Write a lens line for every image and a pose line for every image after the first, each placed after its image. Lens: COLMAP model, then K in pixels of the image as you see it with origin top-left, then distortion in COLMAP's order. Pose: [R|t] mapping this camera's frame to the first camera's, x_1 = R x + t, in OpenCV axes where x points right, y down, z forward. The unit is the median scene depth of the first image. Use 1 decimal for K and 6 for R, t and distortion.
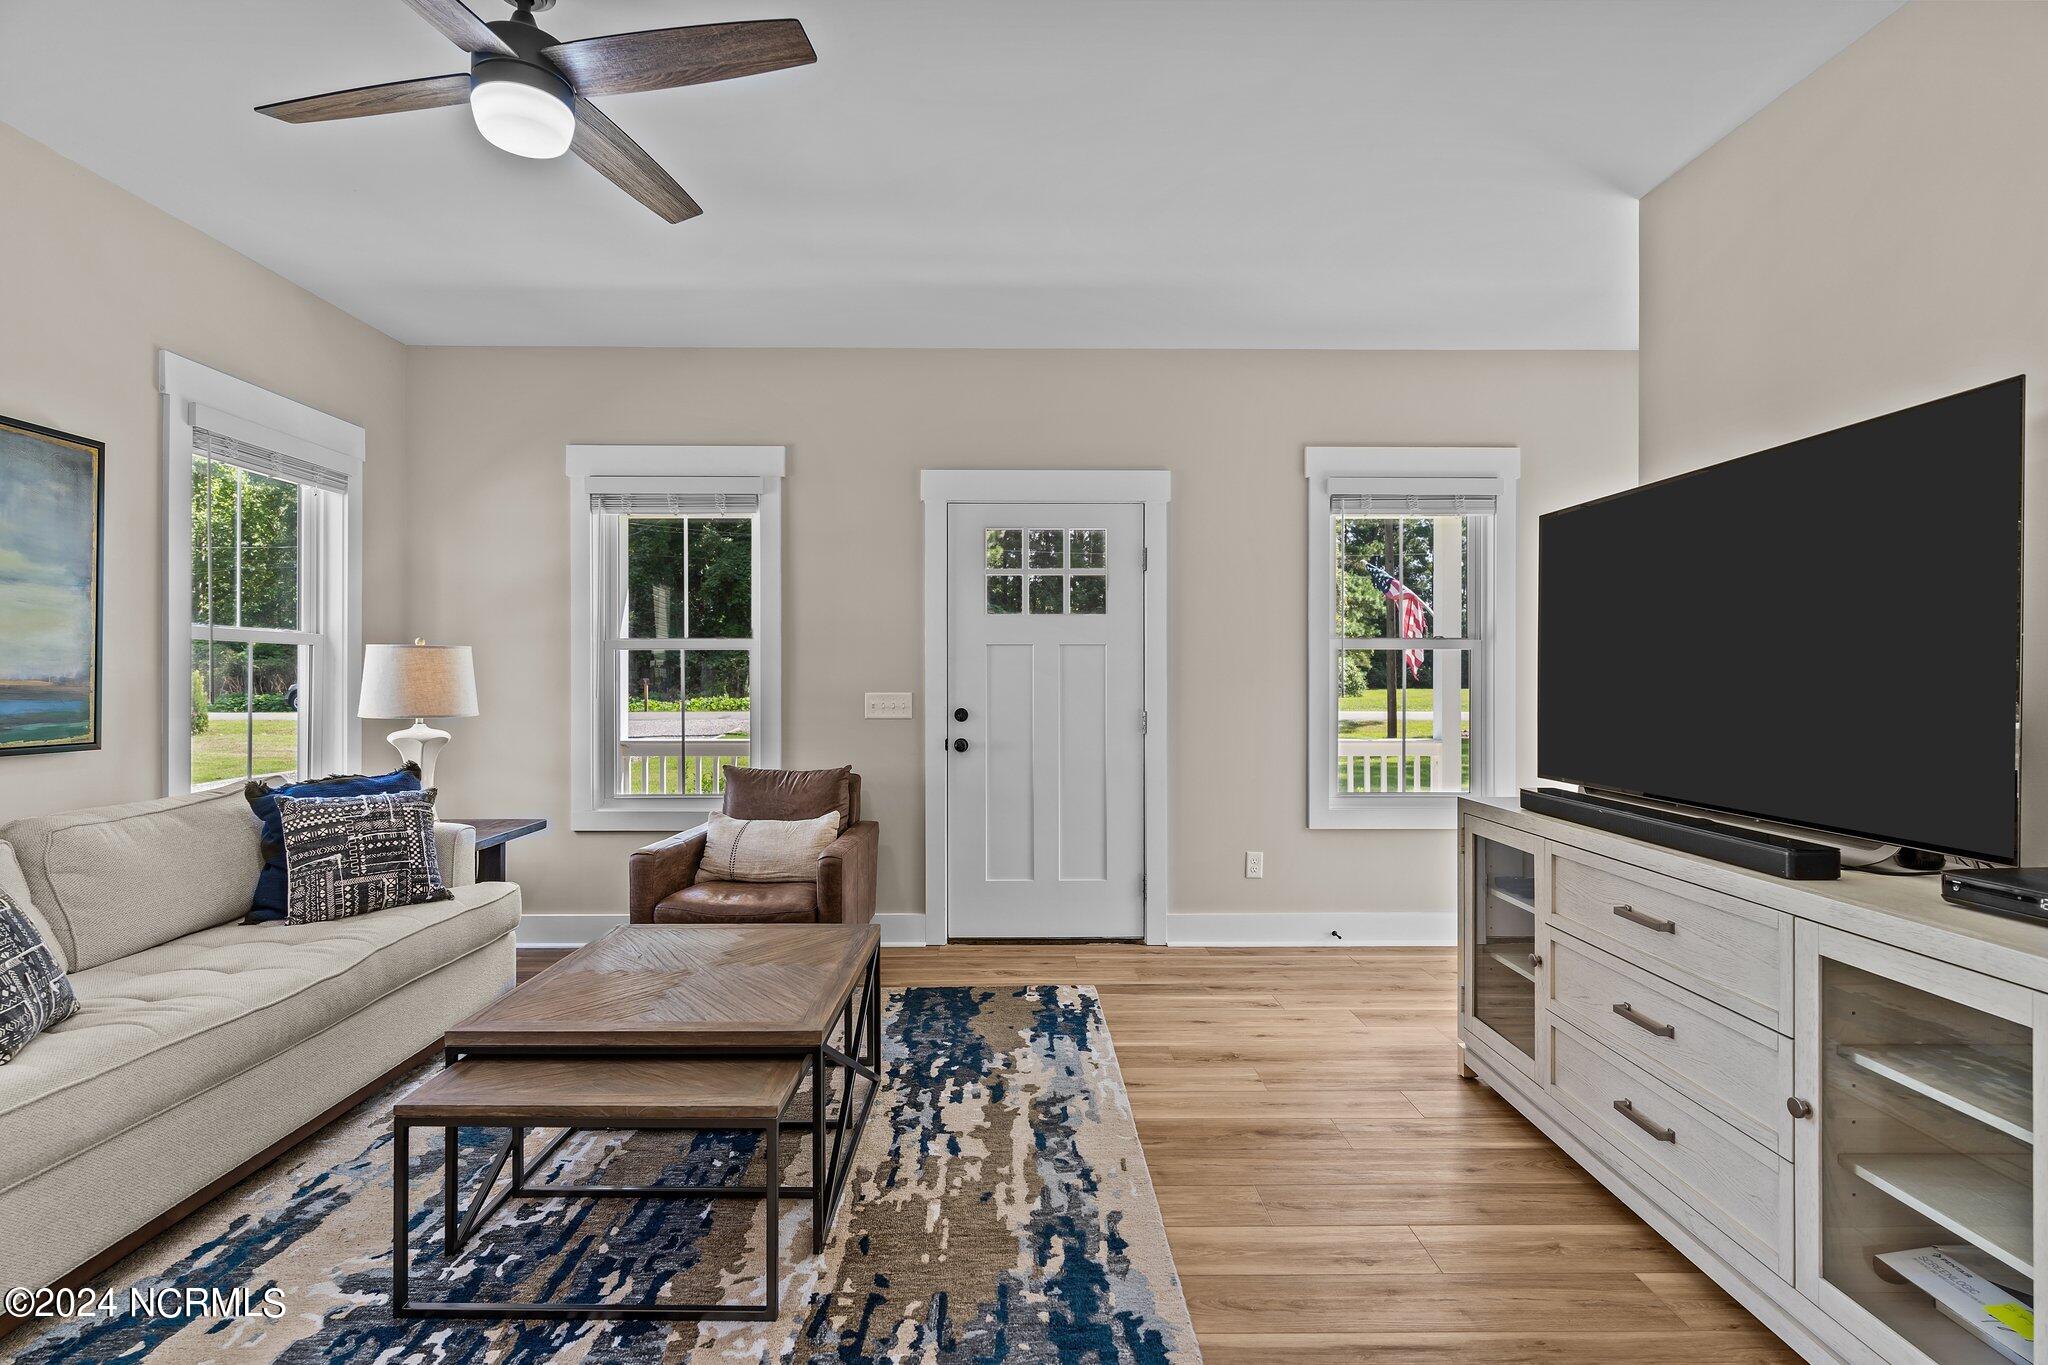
lens RADIAL K [[979.1, 0, 1026.4], [0, 979.1, 680.7], [0, 0, 1]] dist [-0.000070, -0.000504]
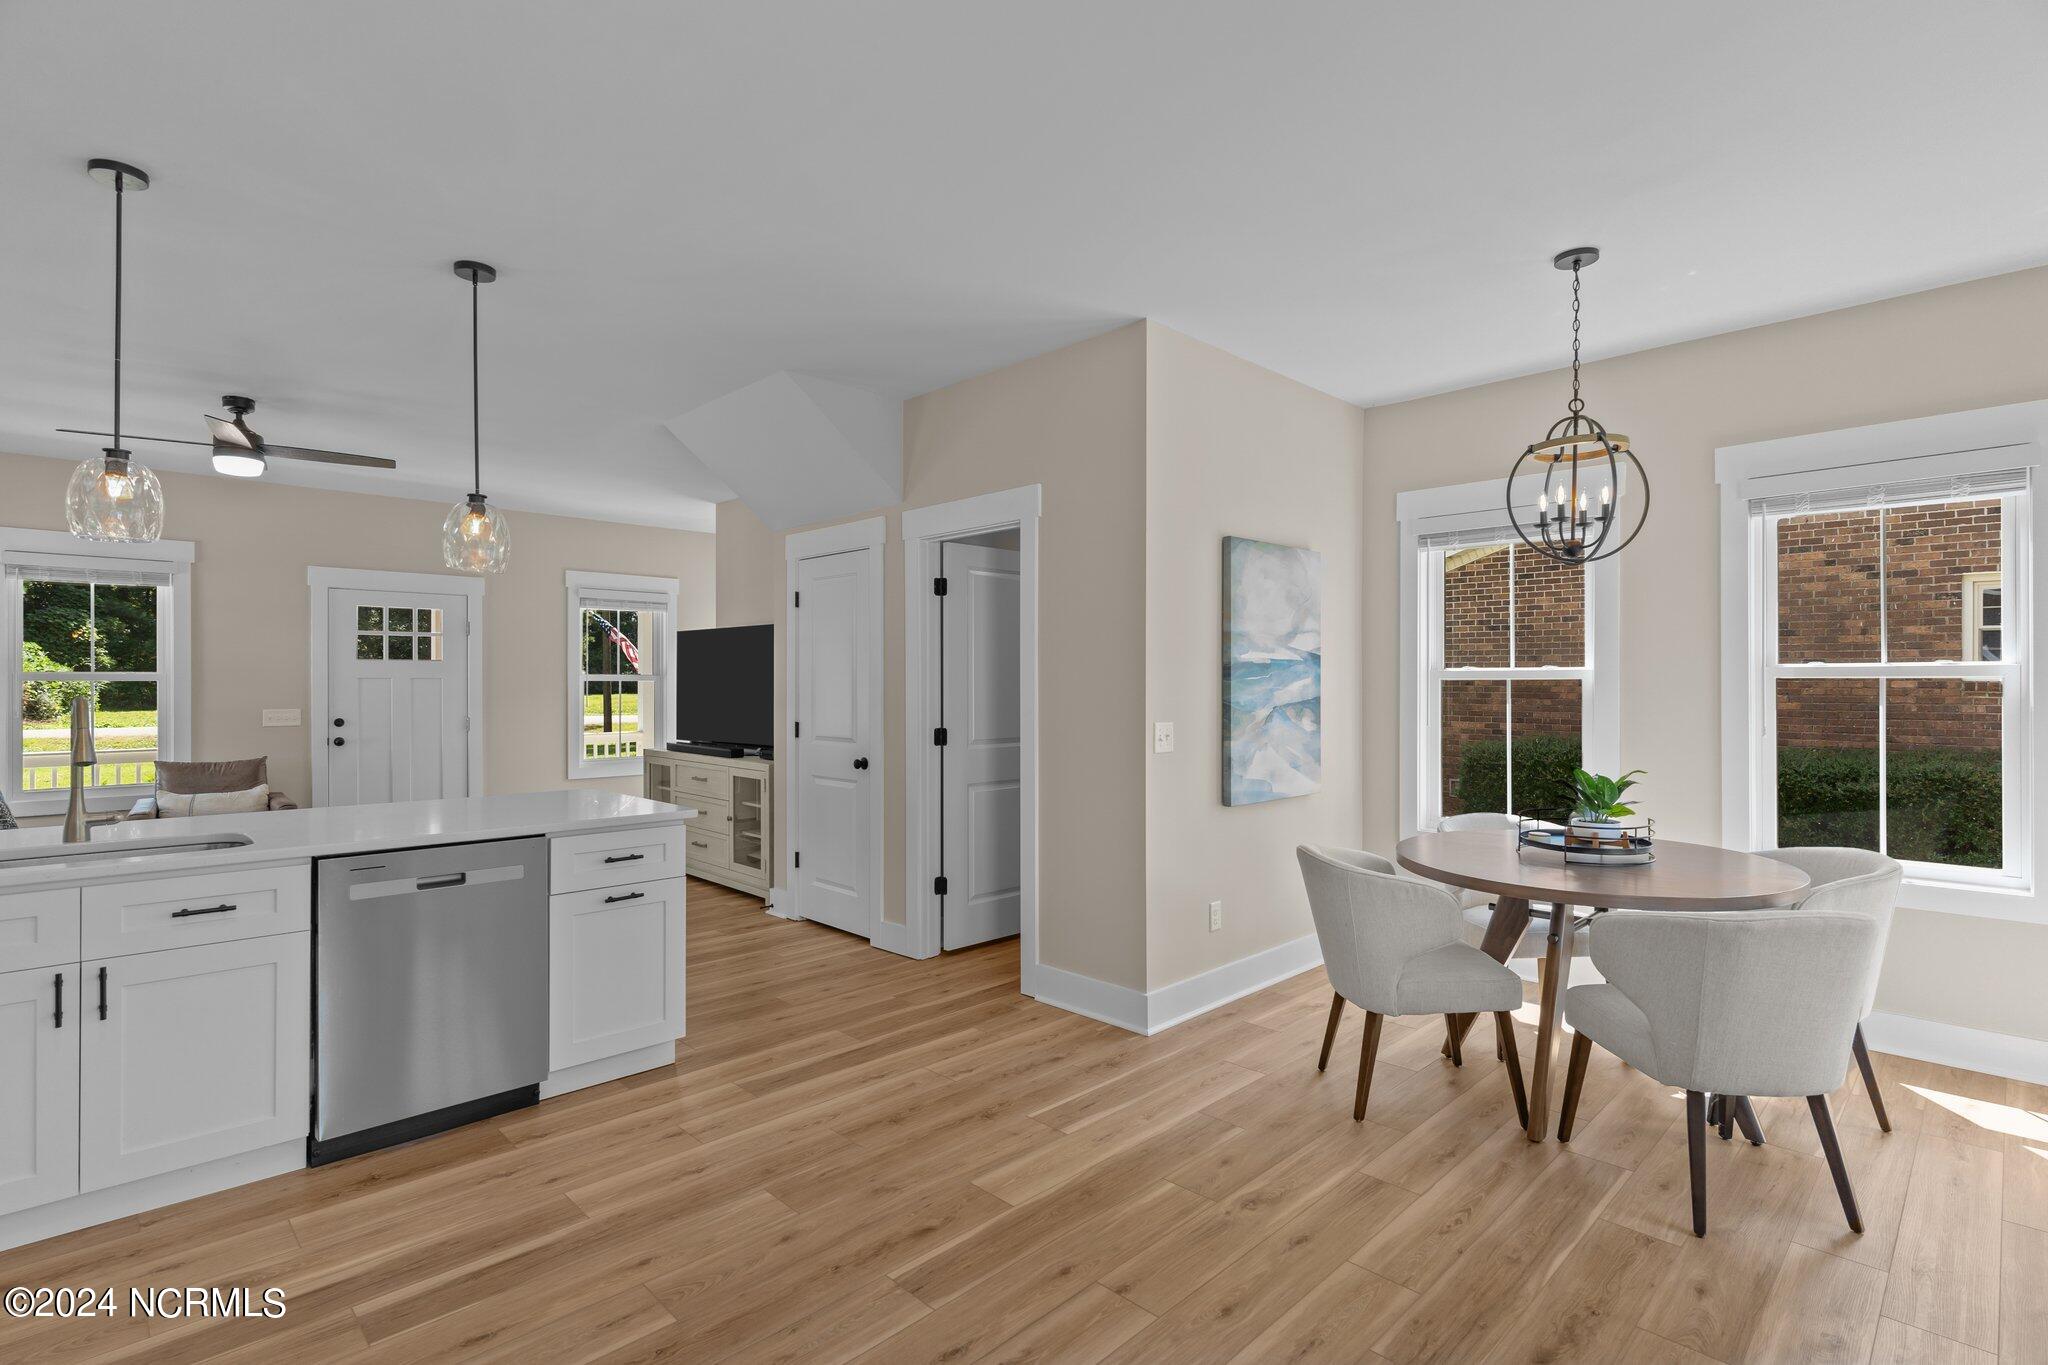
lens RADIAL K [[979.1, 0, 1030.7], [0, 979.1, 685.2], [0, 0, 1]] dist [-0.000070, -0.000504]
pose [[0.720956, -0.002007, 0.692978, -0.541628], [0.001388, 0.999998, 0.001452, -0.039624], [-0.692979, -0.000085, 0.720958, -1.396121]]
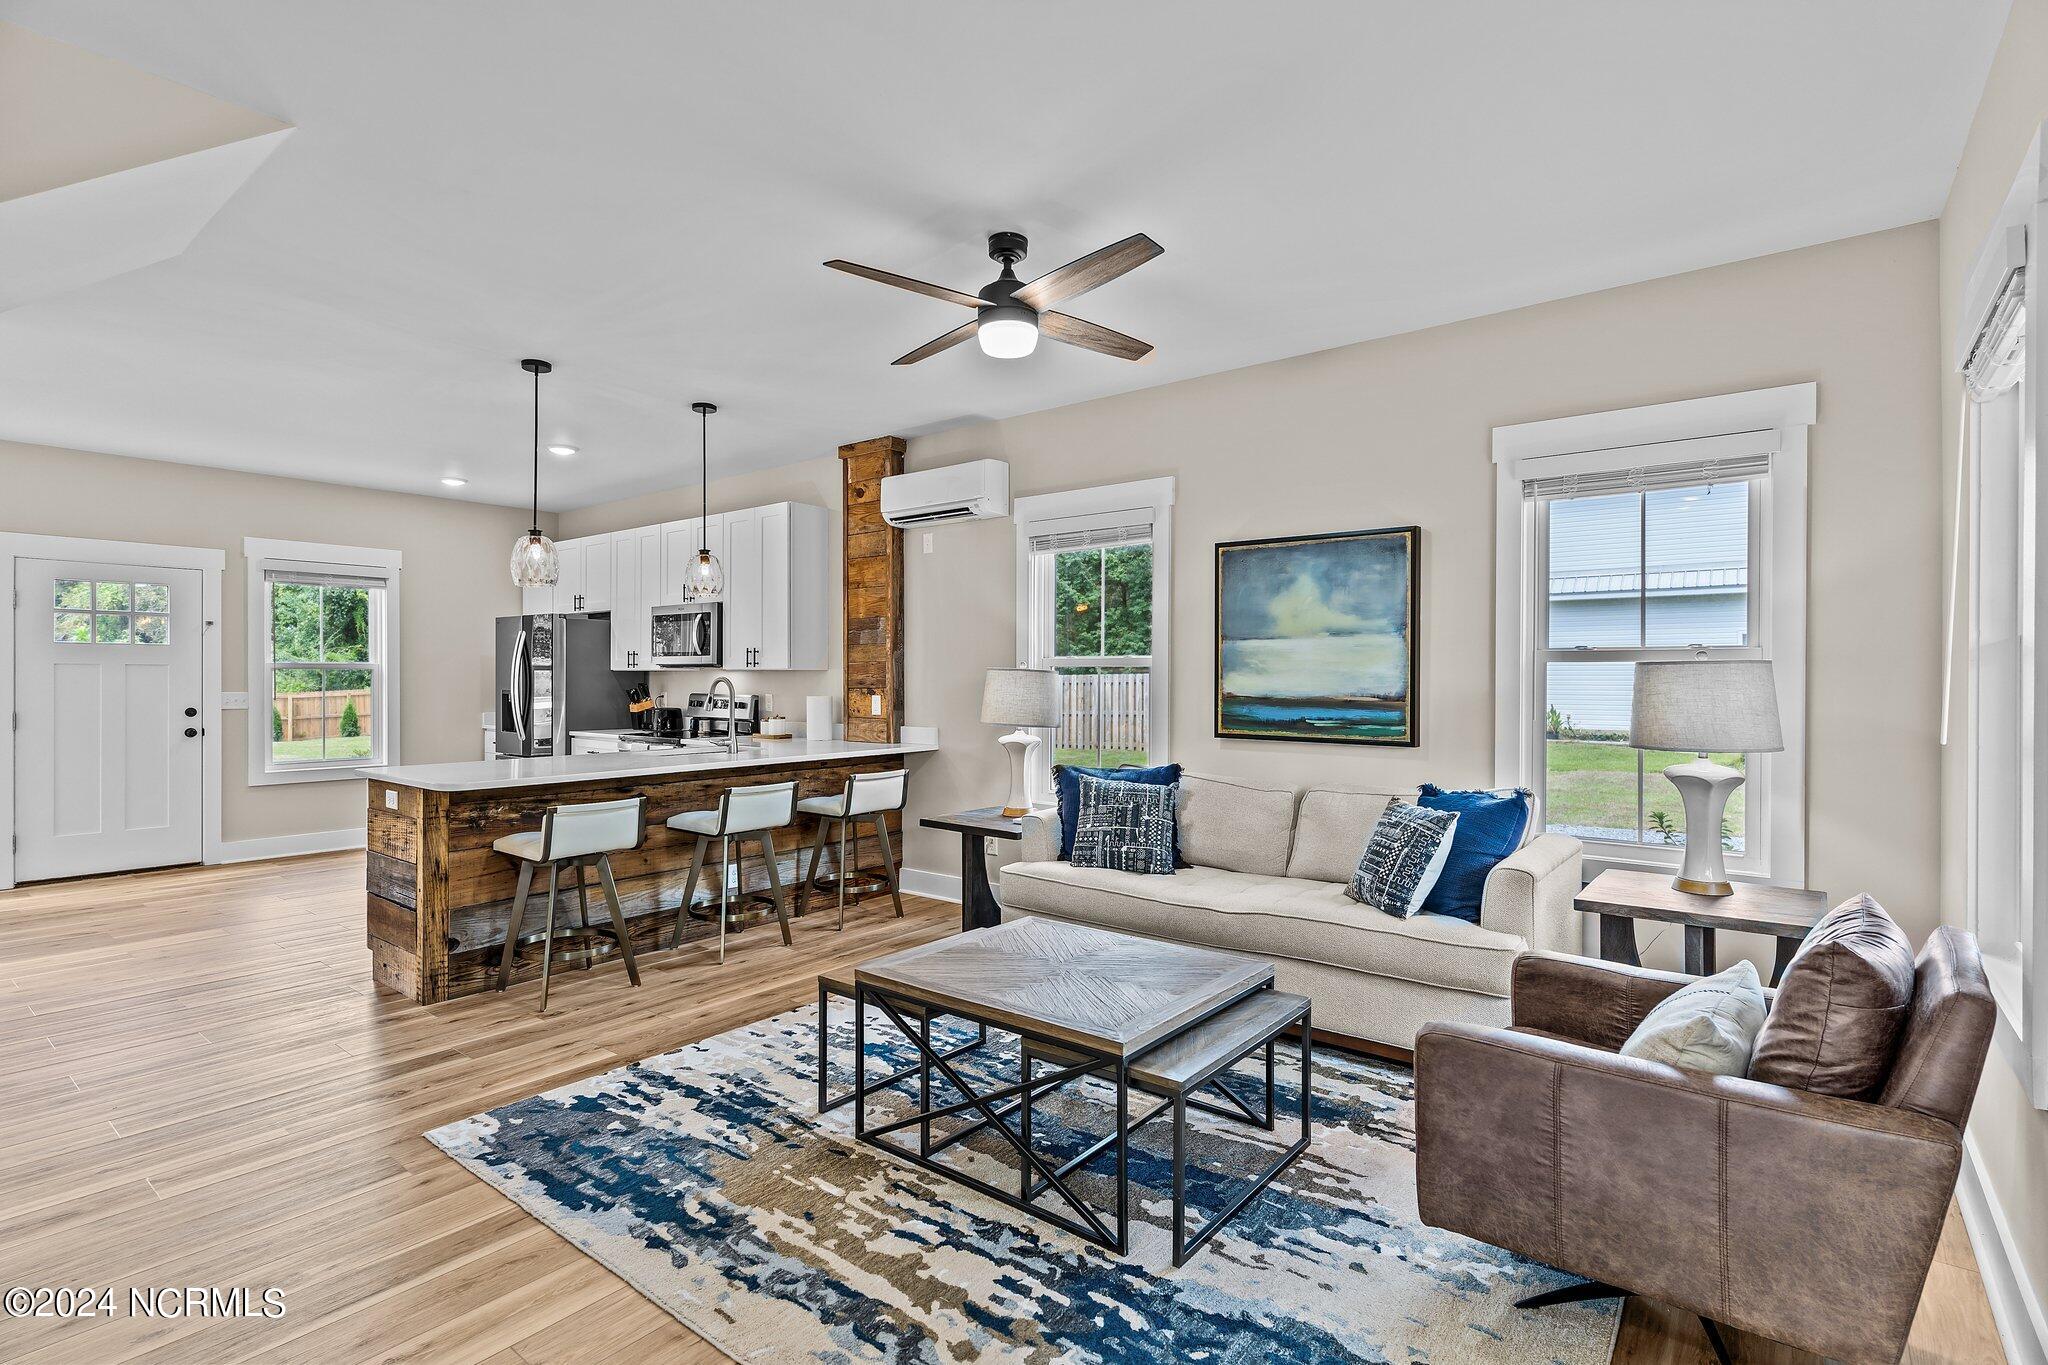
lens RADIAL K [[979.1, 0, 1009.0], [0, 979.1, 676.5], [0, 0, 1]] dist [-0.000070, -0.000504]
pose [[-0.643336, -0.002269, -0.765581, 0.471523], [-0.002128, 0.999997, -0.001175, -0.026707], [0.765581, 0.000873, -0.643339, 1.410271]]
